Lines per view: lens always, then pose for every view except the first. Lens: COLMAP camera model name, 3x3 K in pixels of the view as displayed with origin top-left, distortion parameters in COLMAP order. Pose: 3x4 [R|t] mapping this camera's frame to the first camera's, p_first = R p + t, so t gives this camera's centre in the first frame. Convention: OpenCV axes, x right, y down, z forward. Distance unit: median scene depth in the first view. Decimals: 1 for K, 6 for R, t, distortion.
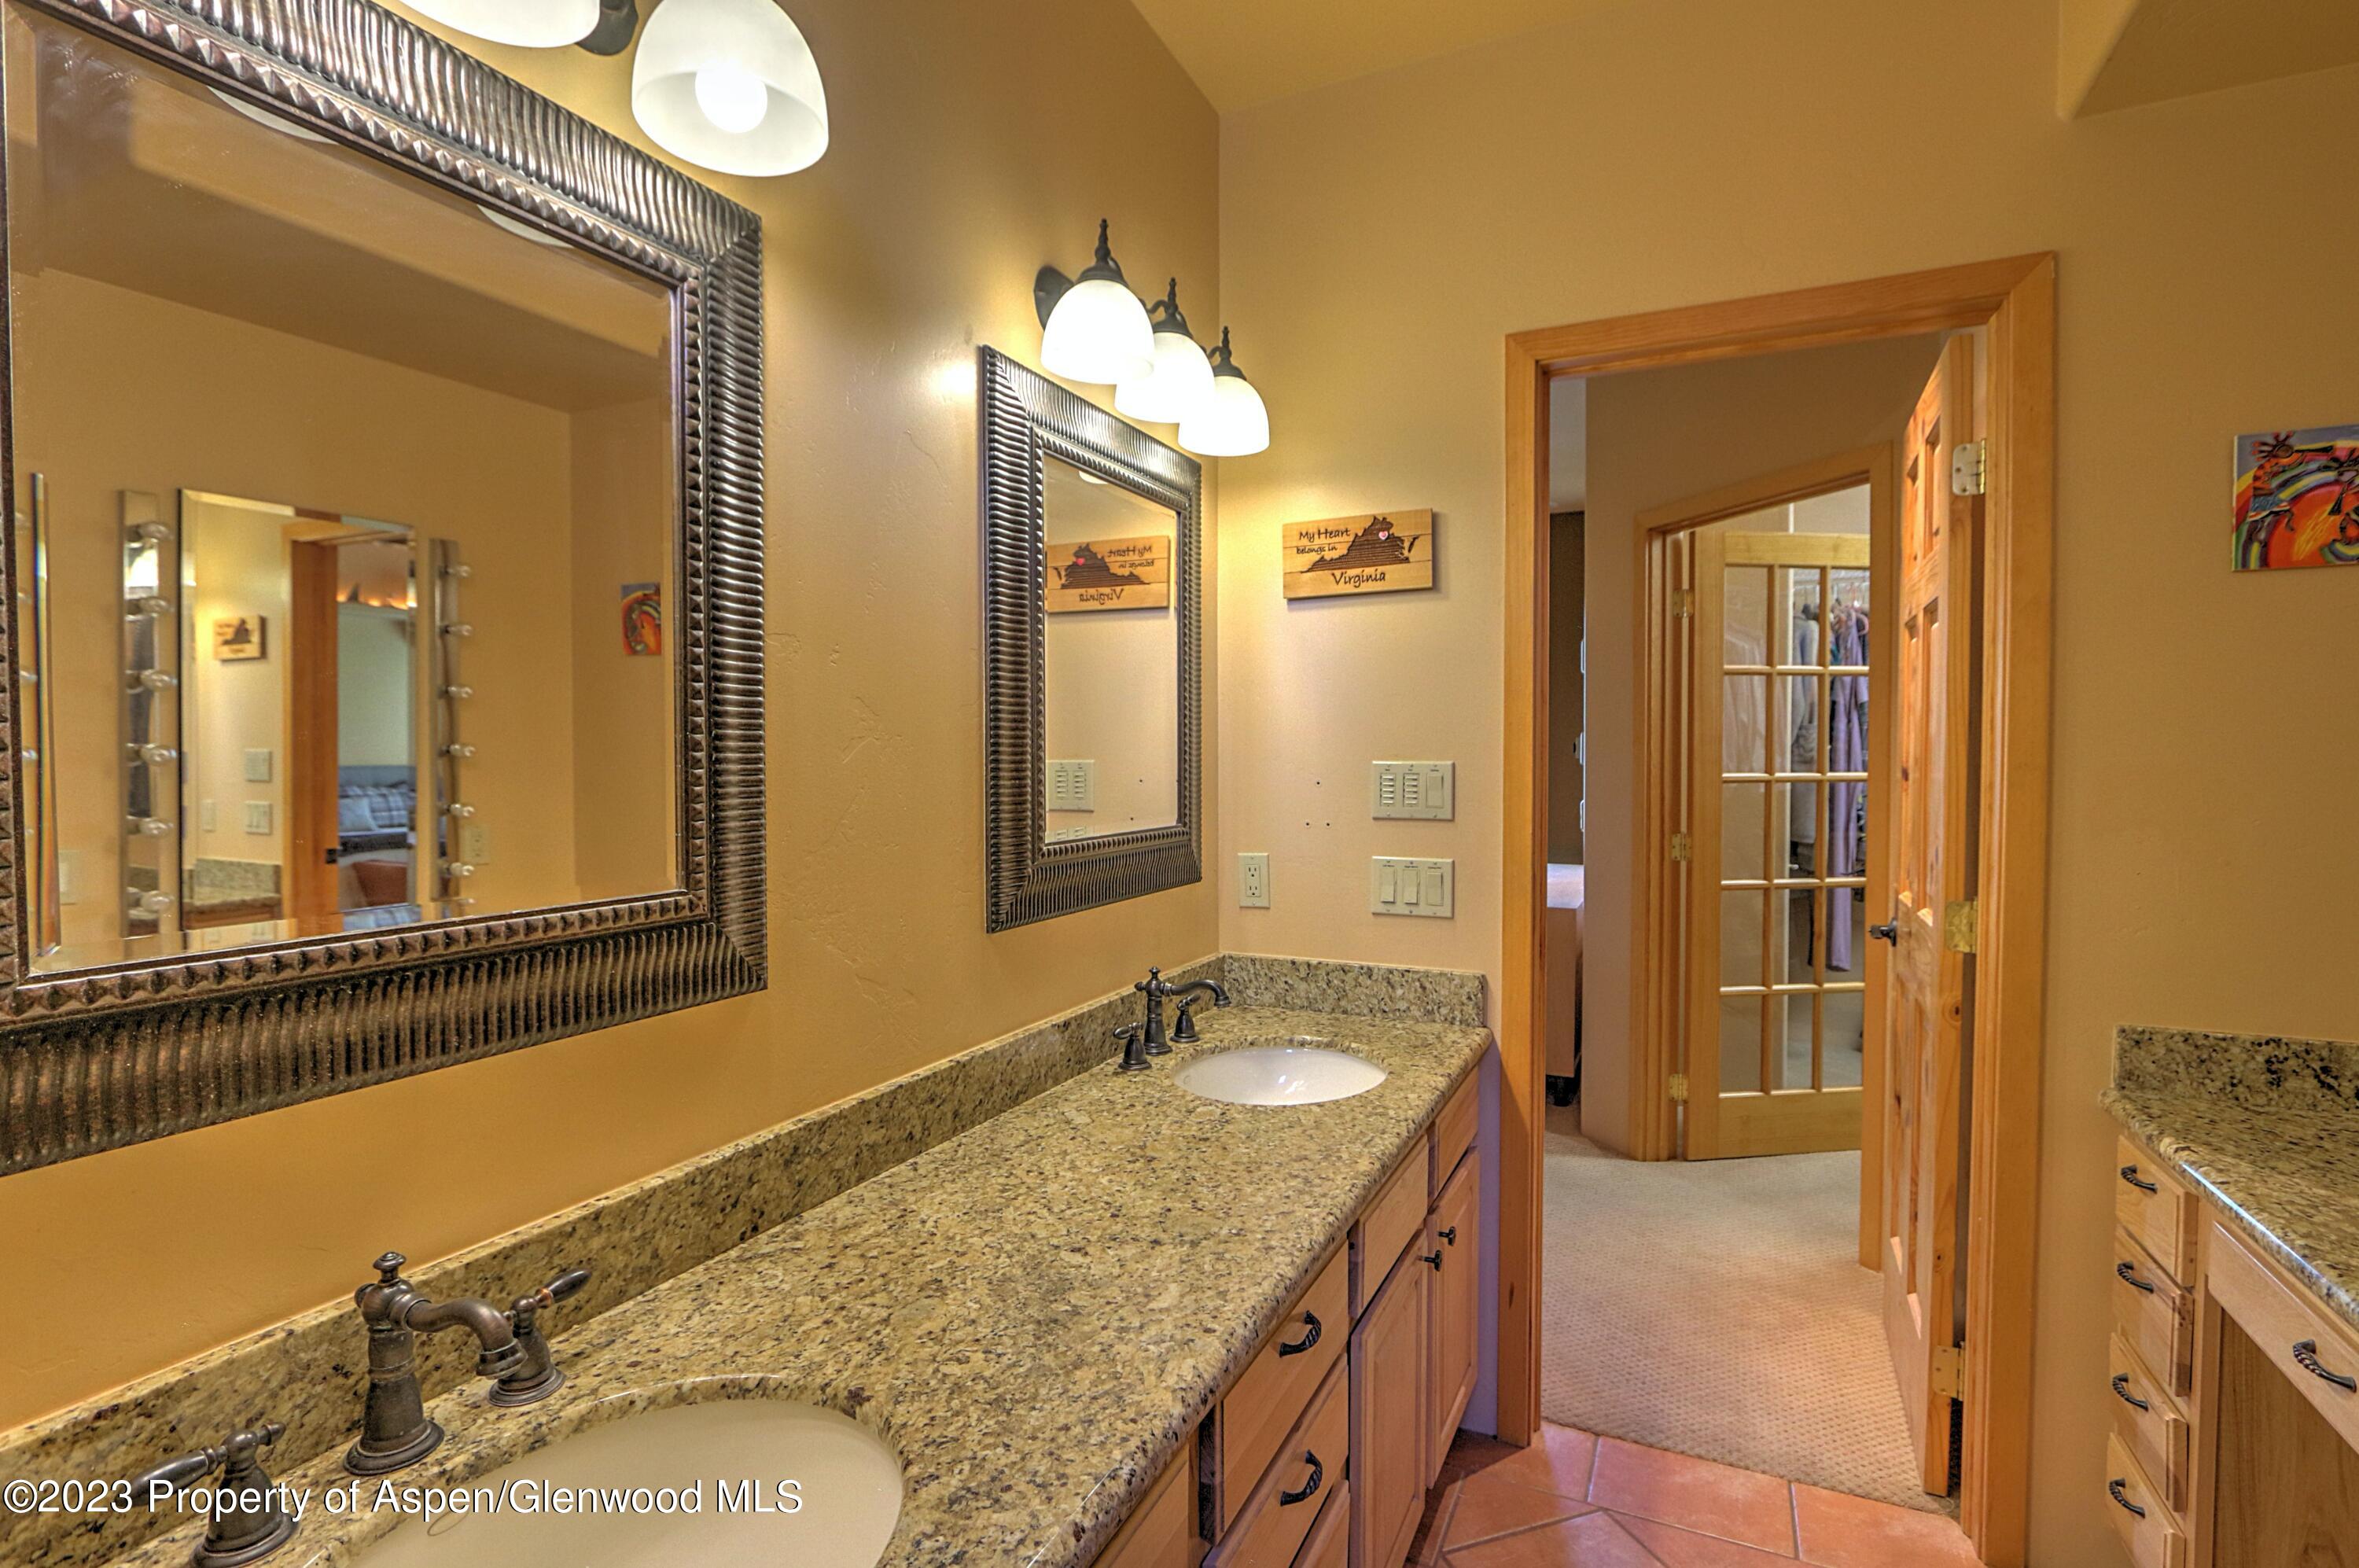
lens RADIAL K [[1097.6, 0, 1180.7], [0, 1097.6, 774.8], [0, 0, 1]] dist [-0.019334, 0.002207]
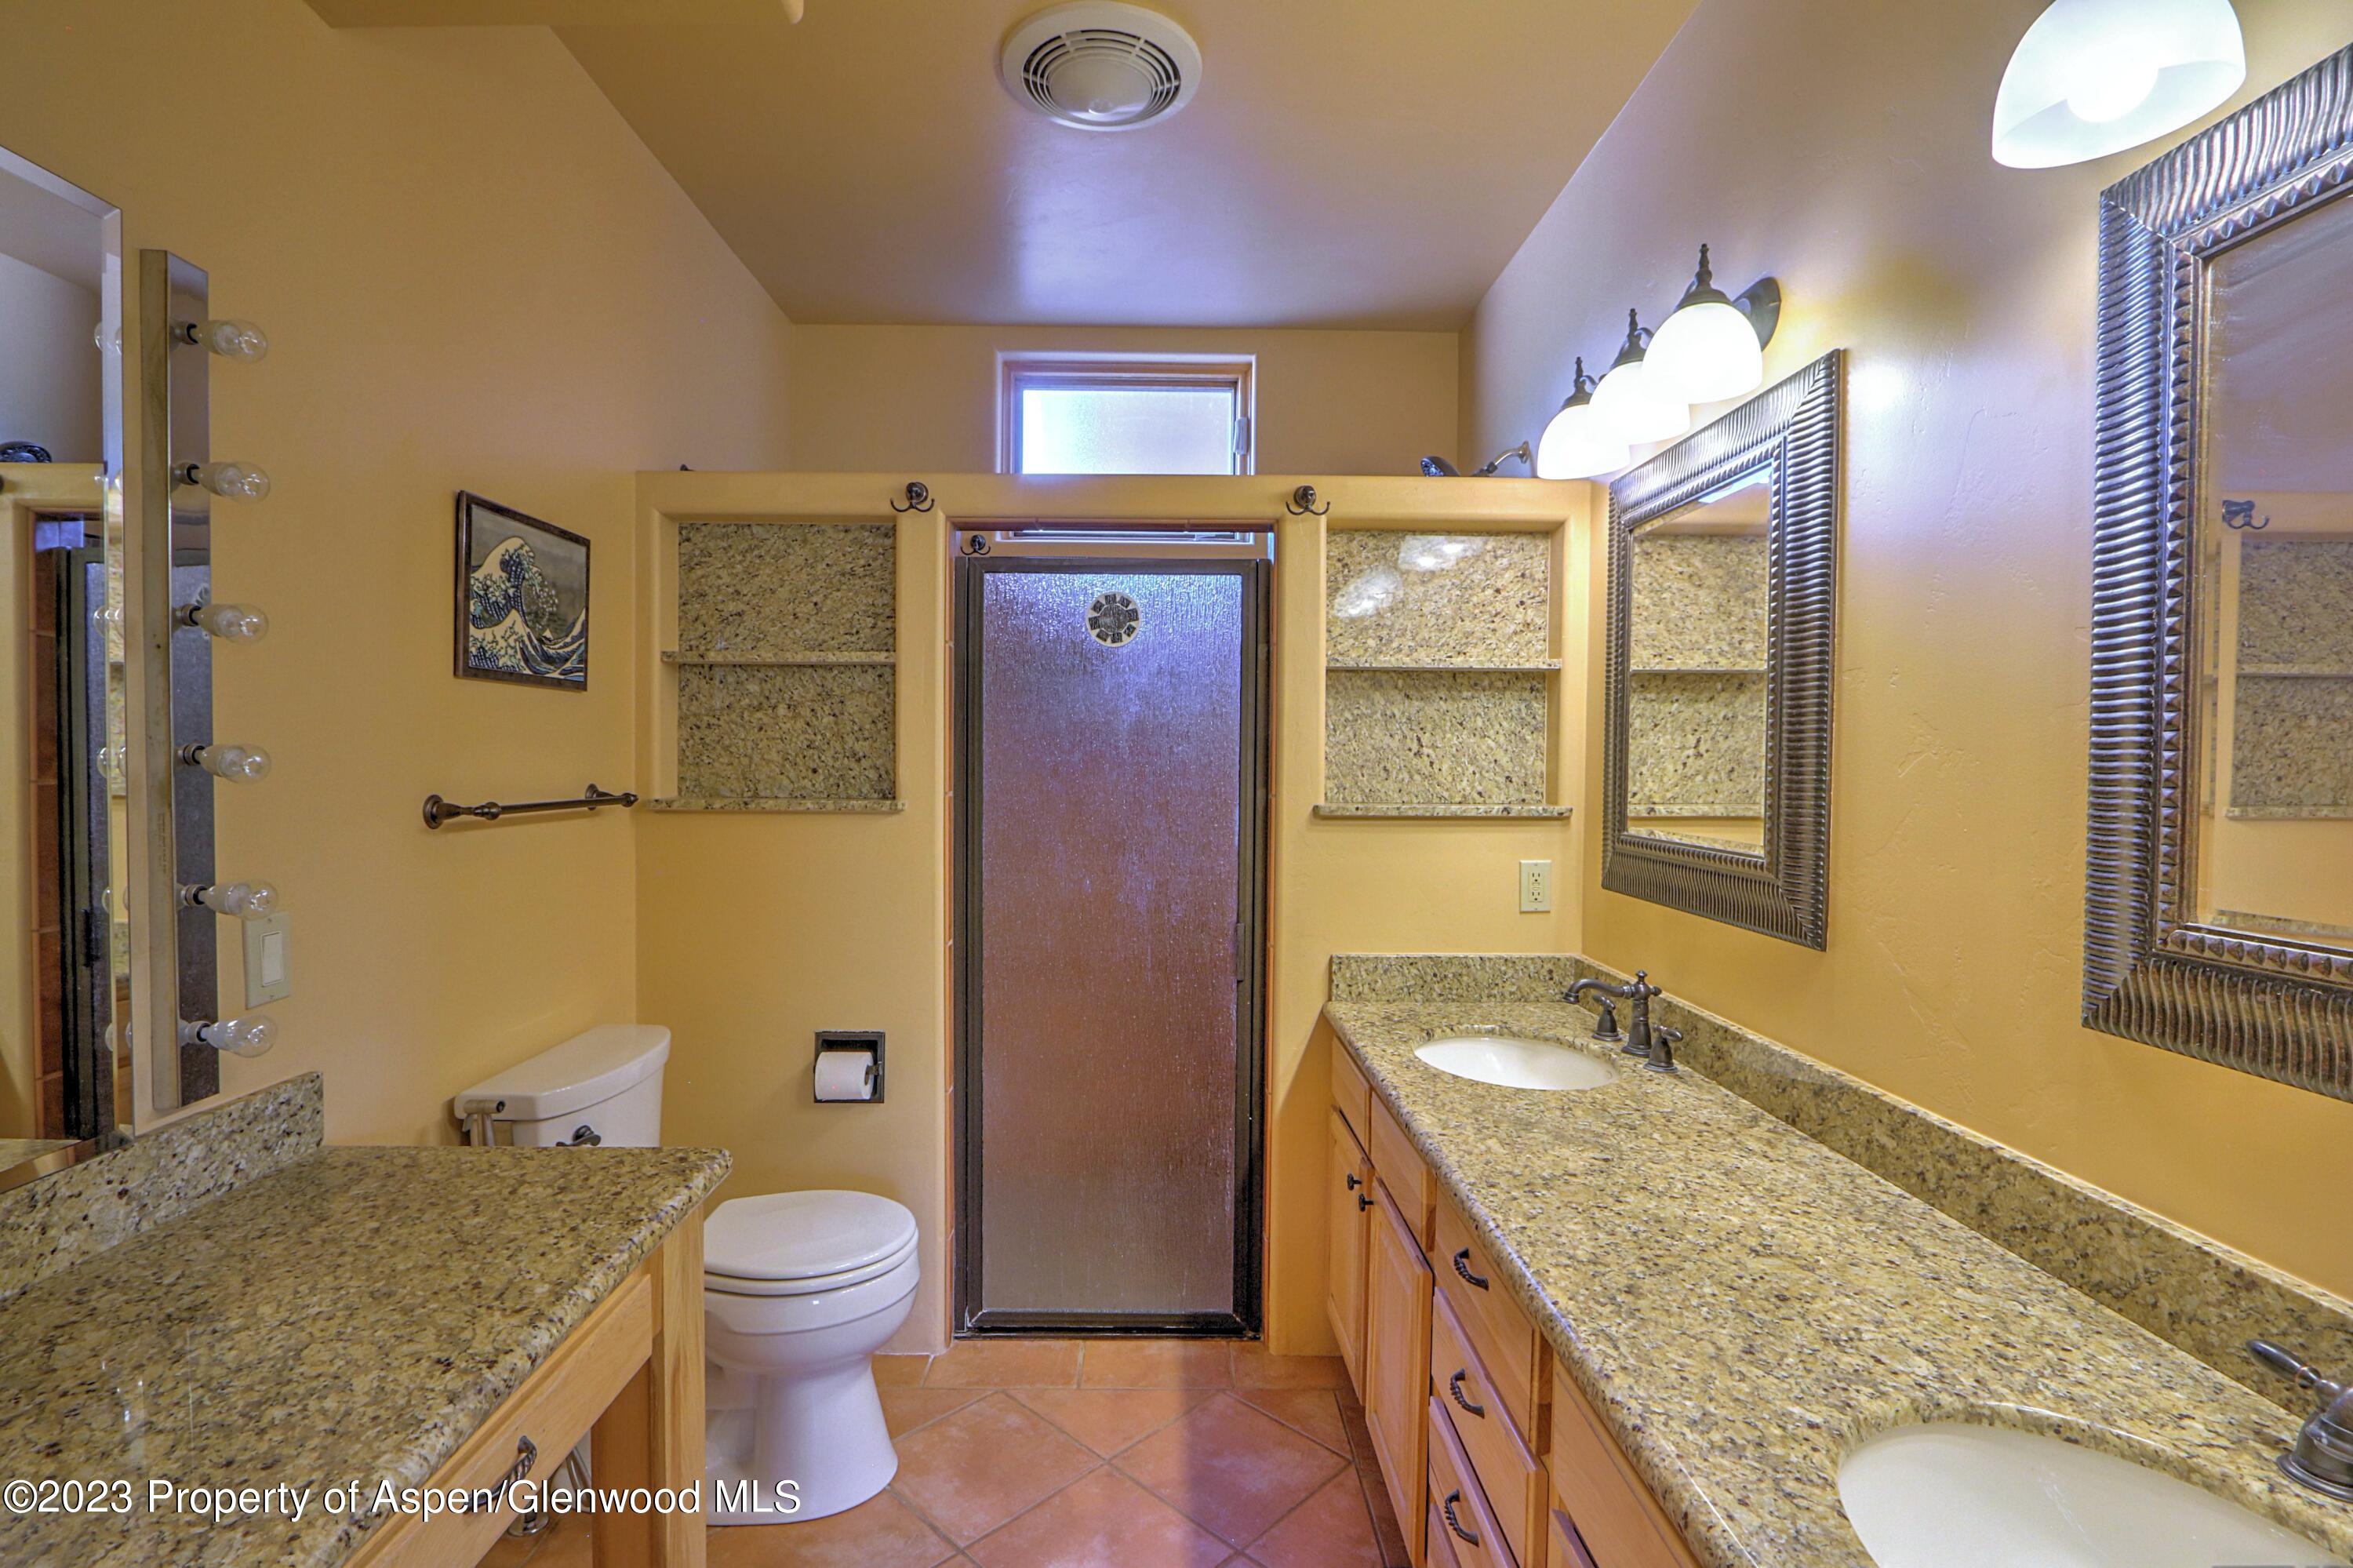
lens RADIAL K [[1094.8, 0, 1174.1], [0, 1094.8, 784.2], [0, 0, 1]] dist [-0.019334, 0.002207]
pose [[-0.890242, 0.003305, -0.455475, 0.822194], [-0.015783, 0.999149, 0.038098, -0.033752], [0.455214, 0.041105, -0.889433, 1.676088]]
